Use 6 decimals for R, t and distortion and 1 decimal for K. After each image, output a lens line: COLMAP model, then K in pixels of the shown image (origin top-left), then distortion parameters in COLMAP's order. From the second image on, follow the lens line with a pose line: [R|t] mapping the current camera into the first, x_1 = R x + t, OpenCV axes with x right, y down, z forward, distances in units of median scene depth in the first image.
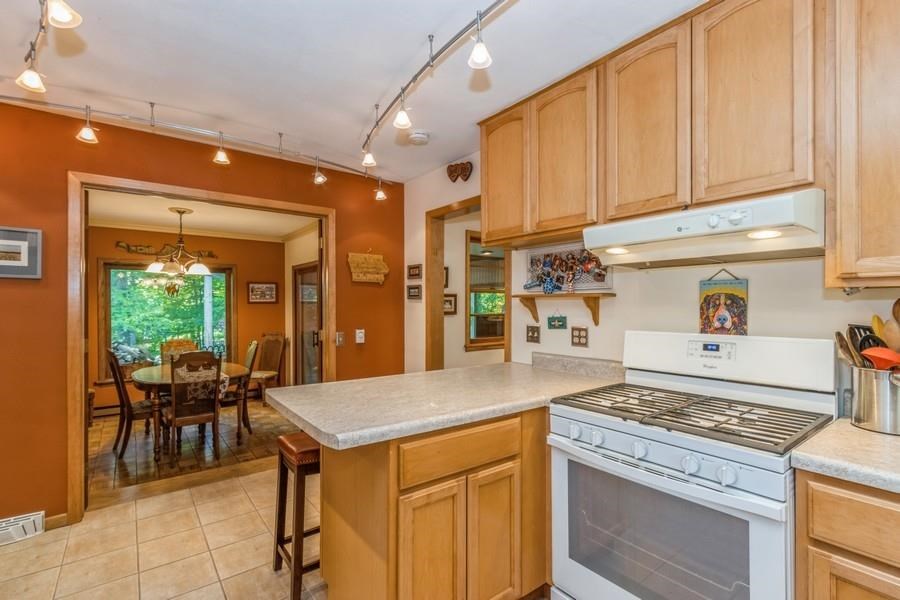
lens RADIAL K [[418.8, 0, 448.4], [0, 418.8, 304.0], [0, 0, 1]] dist [0.005440, 0.000056]
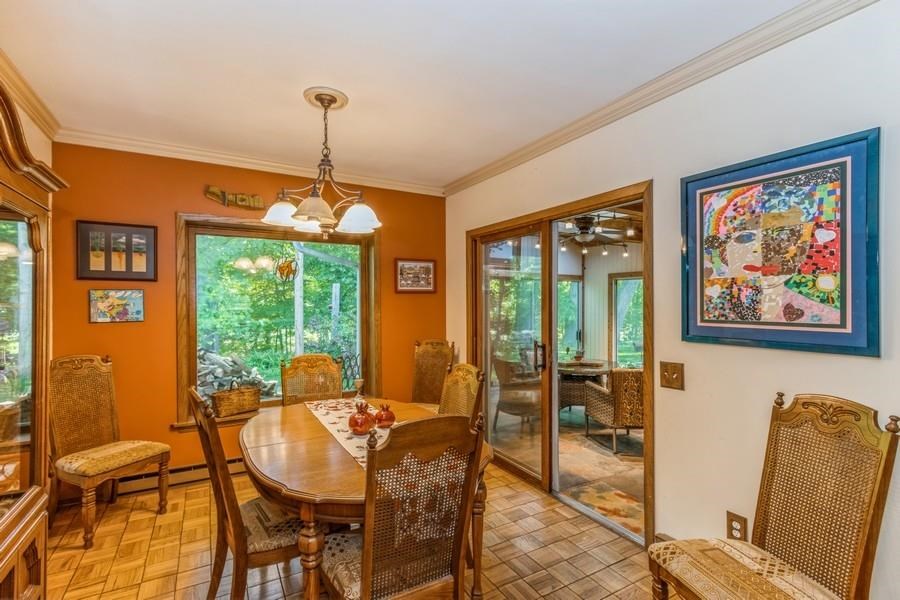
lens RADIAL K [[418.8, 0, 448.2], [0, 418.8, 303.6], [0, 0, 1]] dist [0.005440, 0.000056]
pose [[0.991272, 0.004511, -0.131752, -0.319119], [-0.004002, 0.999983, 0.004129, 0.011972], [0.131768, -0.003566, 0.991274, 0.393714]]
